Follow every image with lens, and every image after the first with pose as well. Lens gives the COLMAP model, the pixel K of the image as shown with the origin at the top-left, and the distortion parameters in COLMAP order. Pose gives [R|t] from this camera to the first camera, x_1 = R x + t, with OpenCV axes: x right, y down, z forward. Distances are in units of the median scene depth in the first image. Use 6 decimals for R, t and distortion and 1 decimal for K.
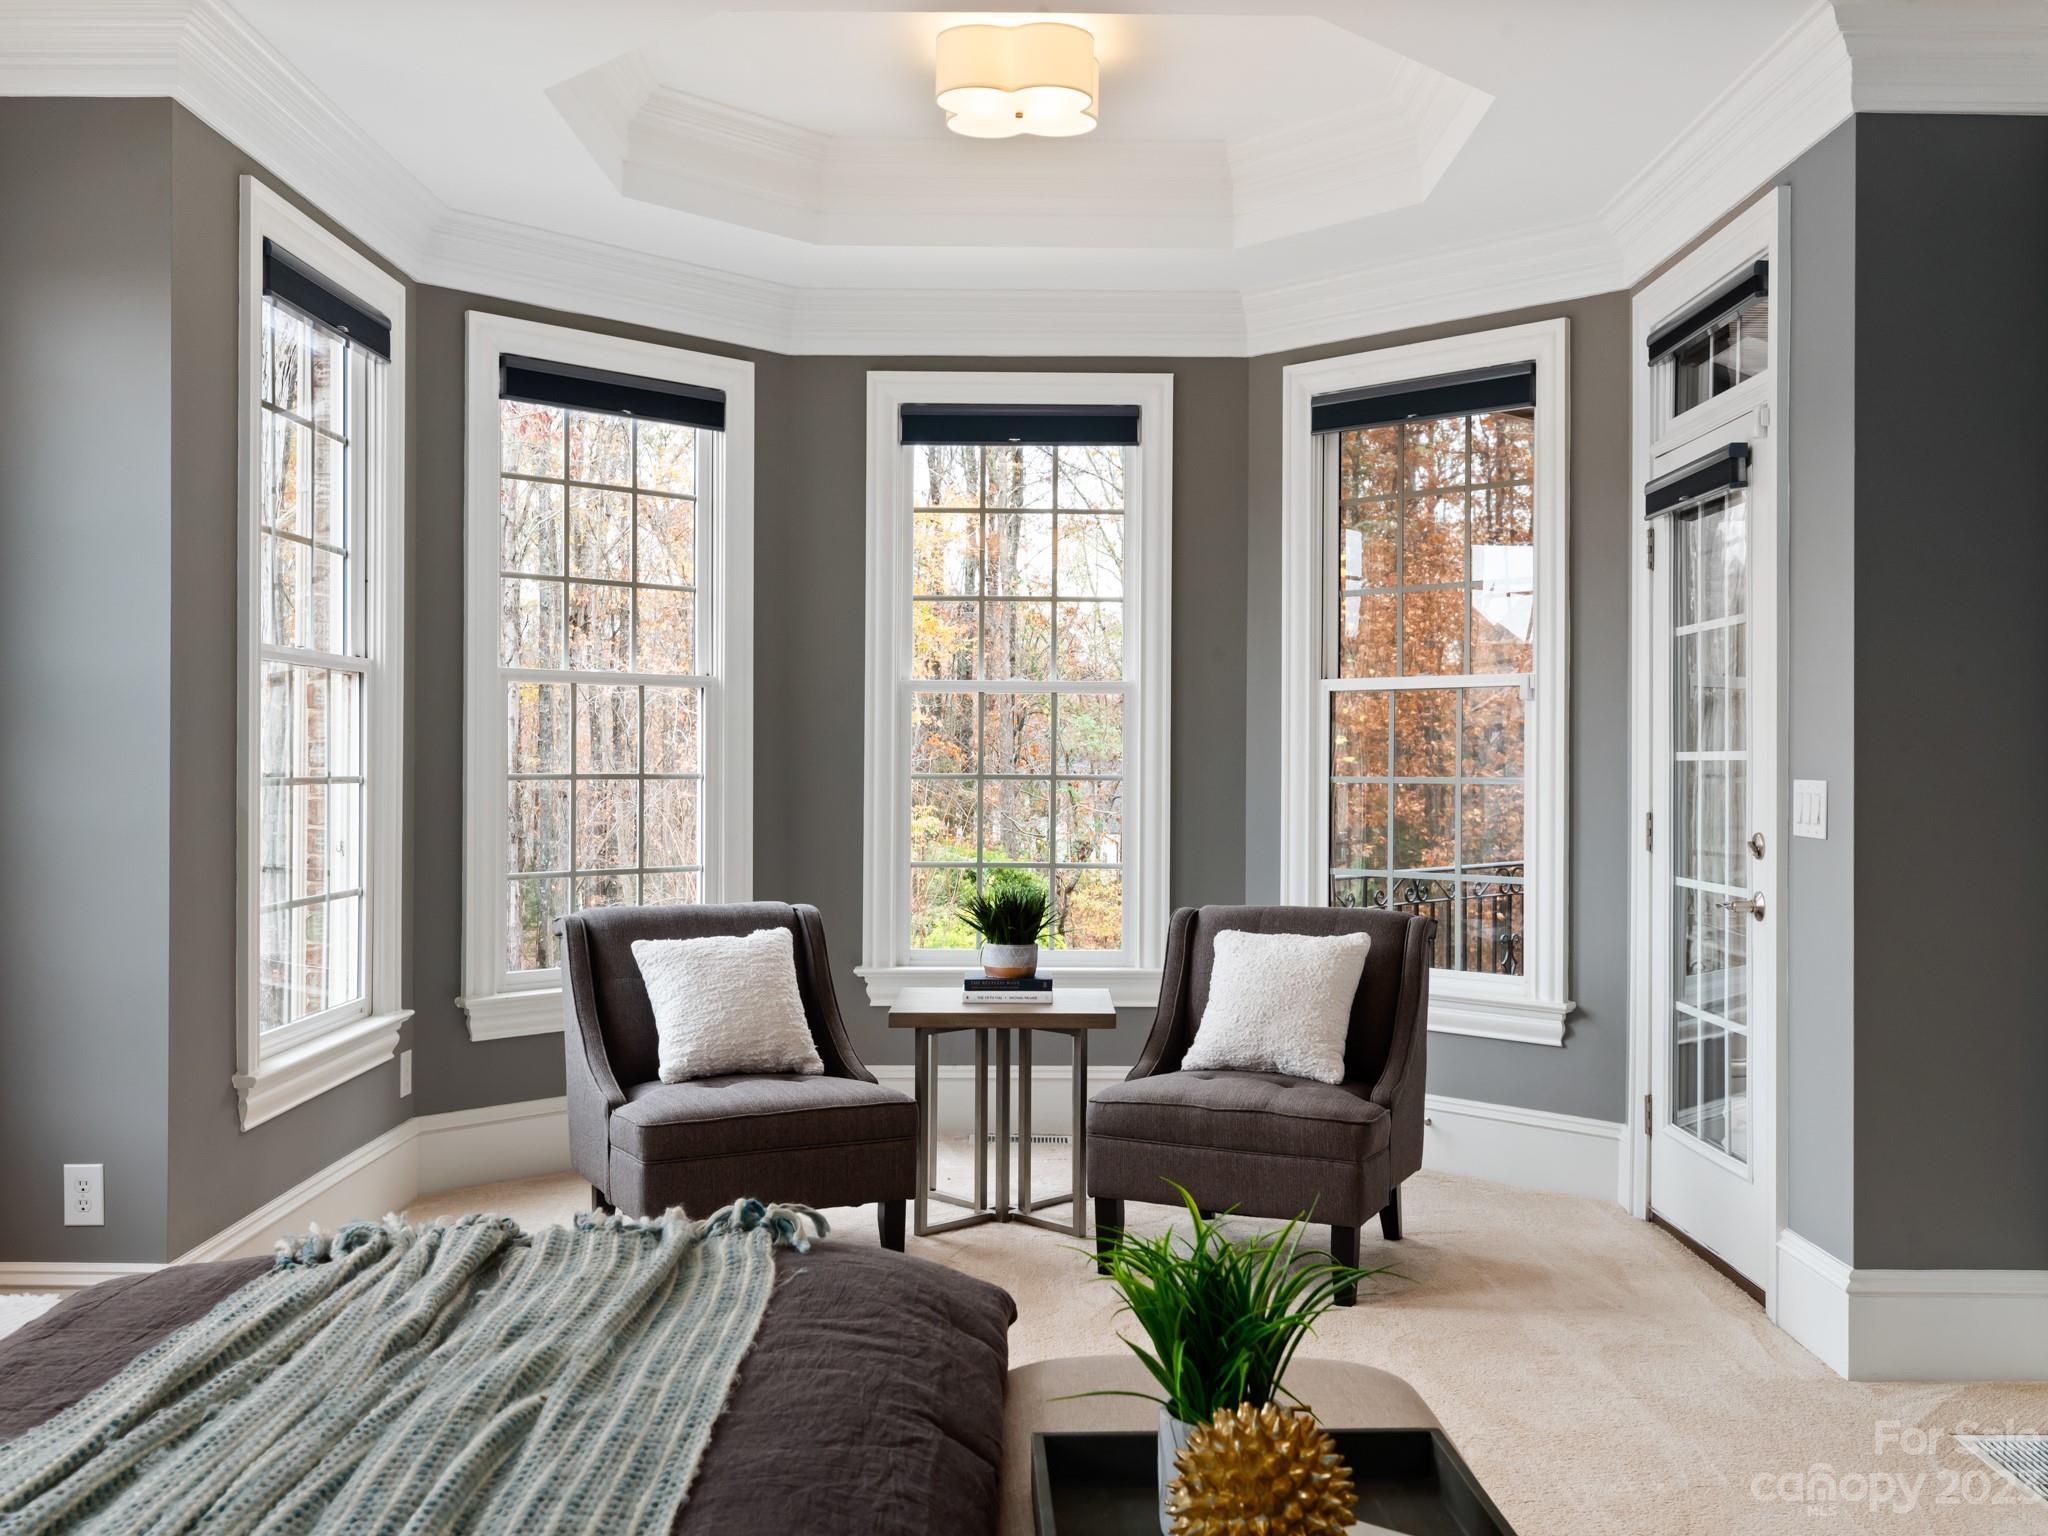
lens RADIAL K [[1902.8, 0, 1026.3], [0, 1902.8, 763.6], [0, 0, 1]] dist [0.012486, 0.000000]
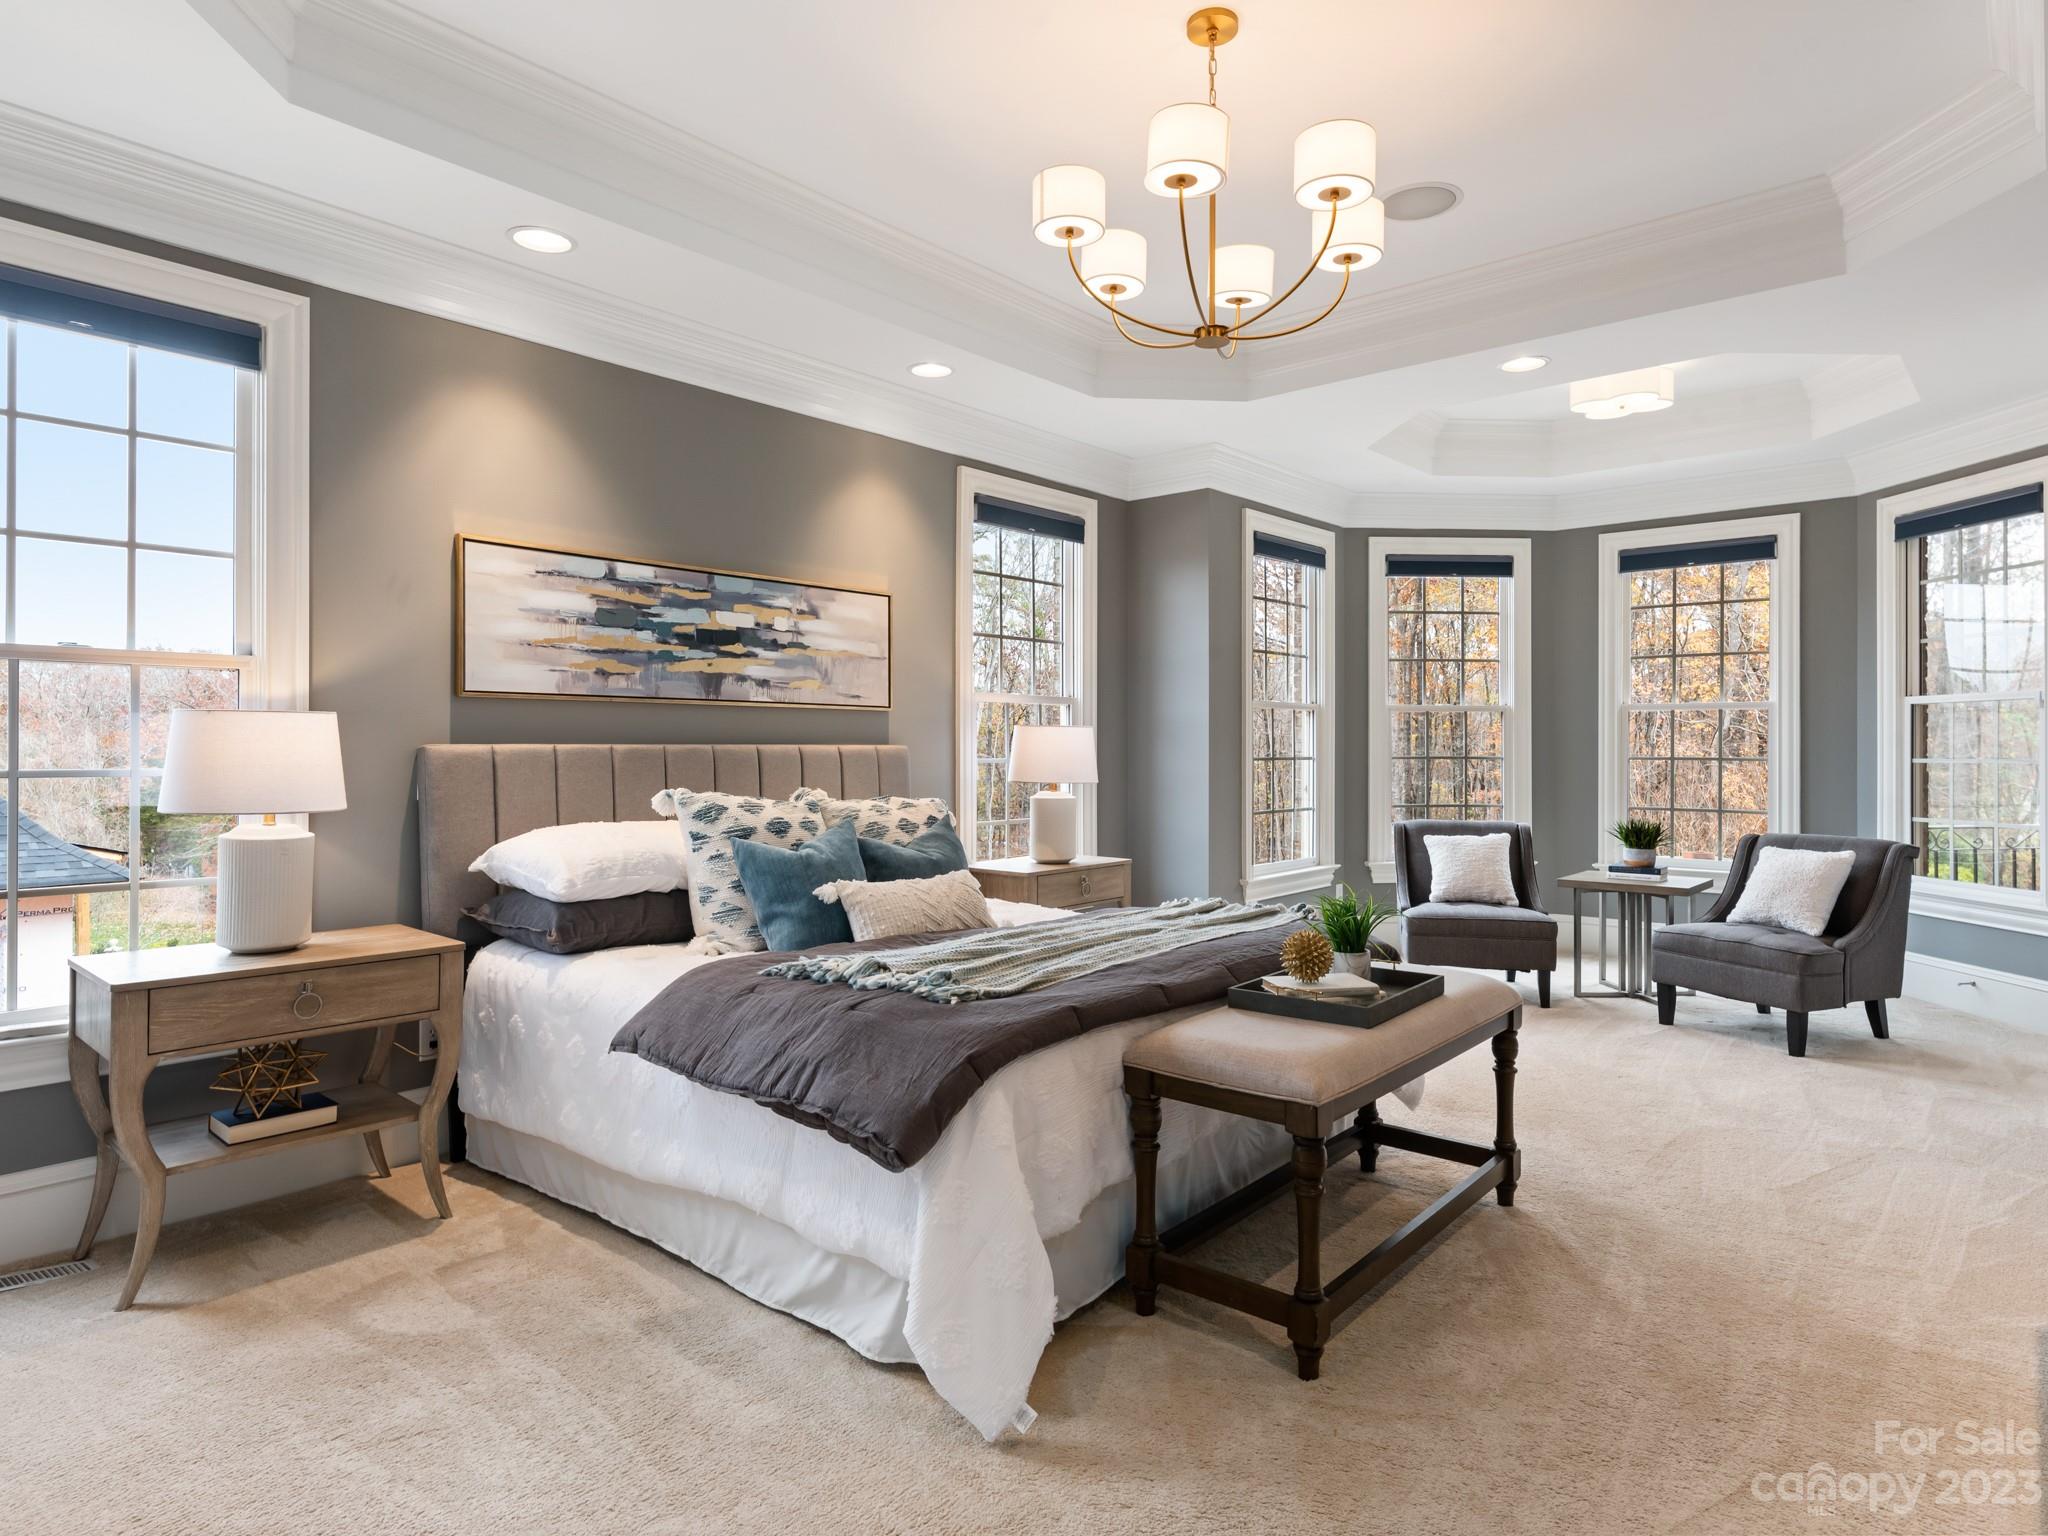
lens RADIAL K [[1174.4, 0, 1026.2], [0, 1174.4, 758.5], [0, 0, 1]] dist [0.003951, -0.000736]
pose [[0.750777, 0.001758, -0.660554, 0.301408], [0.000905, 0.999993, 0.003691, 0.003120], [0.660556, -0.003369, 0.750770, -0.247048]]
